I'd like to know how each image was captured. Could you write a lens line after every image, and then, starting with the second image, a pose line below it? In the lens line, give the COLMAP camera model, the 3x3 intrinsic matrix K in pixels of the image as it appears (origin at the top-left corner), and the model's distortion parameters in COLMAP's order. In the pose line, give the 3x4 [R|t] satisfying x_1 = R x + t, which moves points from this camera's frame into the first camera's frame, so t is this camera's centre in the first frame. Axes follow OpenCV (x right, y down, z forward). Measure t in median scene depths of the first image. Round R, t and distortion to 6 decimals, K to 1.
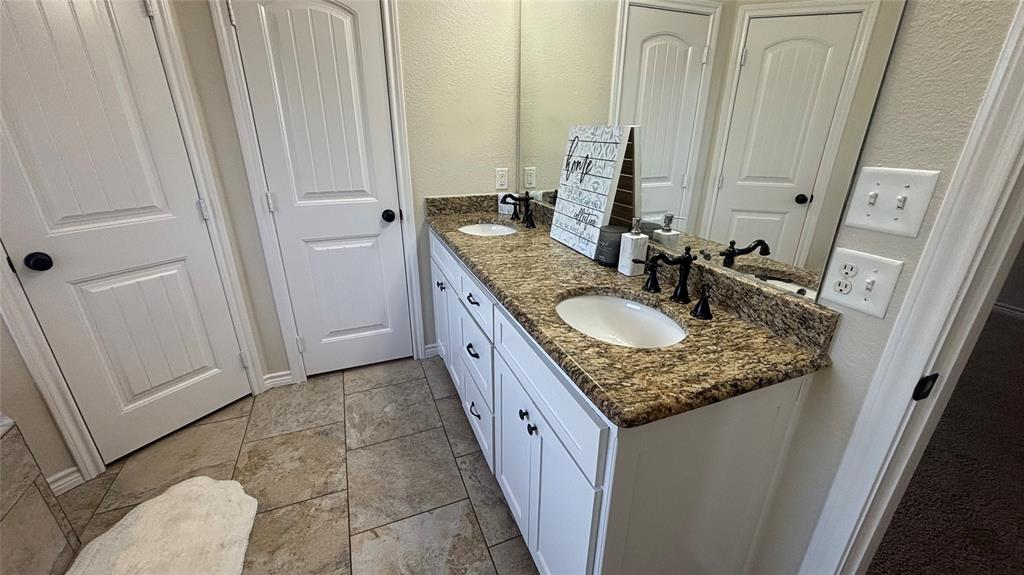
lens RADIAL K [[413.3, 0, 519.9], [0, 413.3, 291.4], [0, 0, 1]] dist [0.001106, 0.000640]
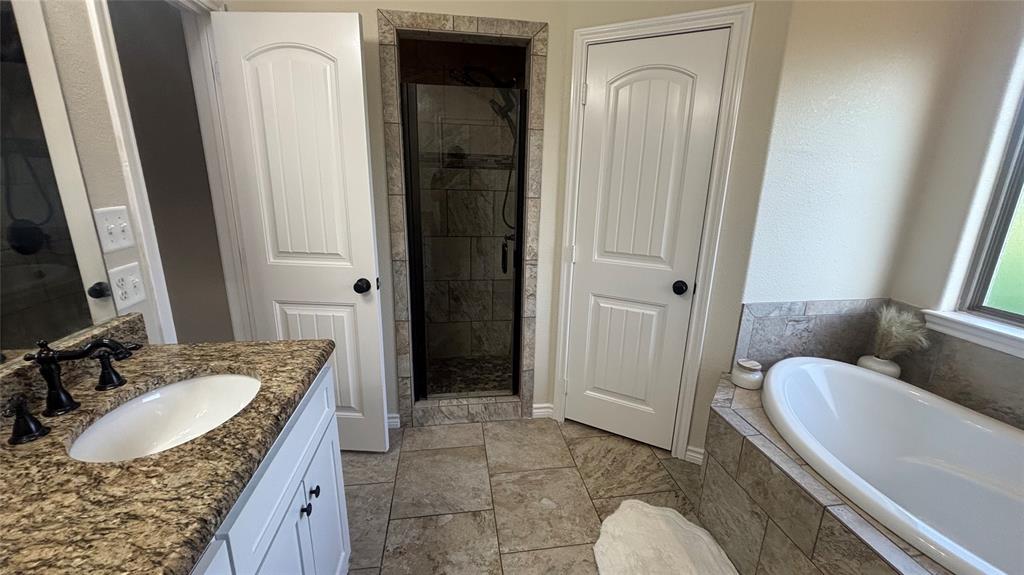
lens RADIAL K [[413.3, 0, 508.4], [0, 413.3, 287.9], [0, 0, 1]] dist [0.001106, 0.000640]
pose [[-0.968737, -0.090919, 0.230831, -0.632421], [0.065124, 0.804608, 0.590224, -0.634014], [-0.239391, 0.586804, -0.773532, 1.472932]]
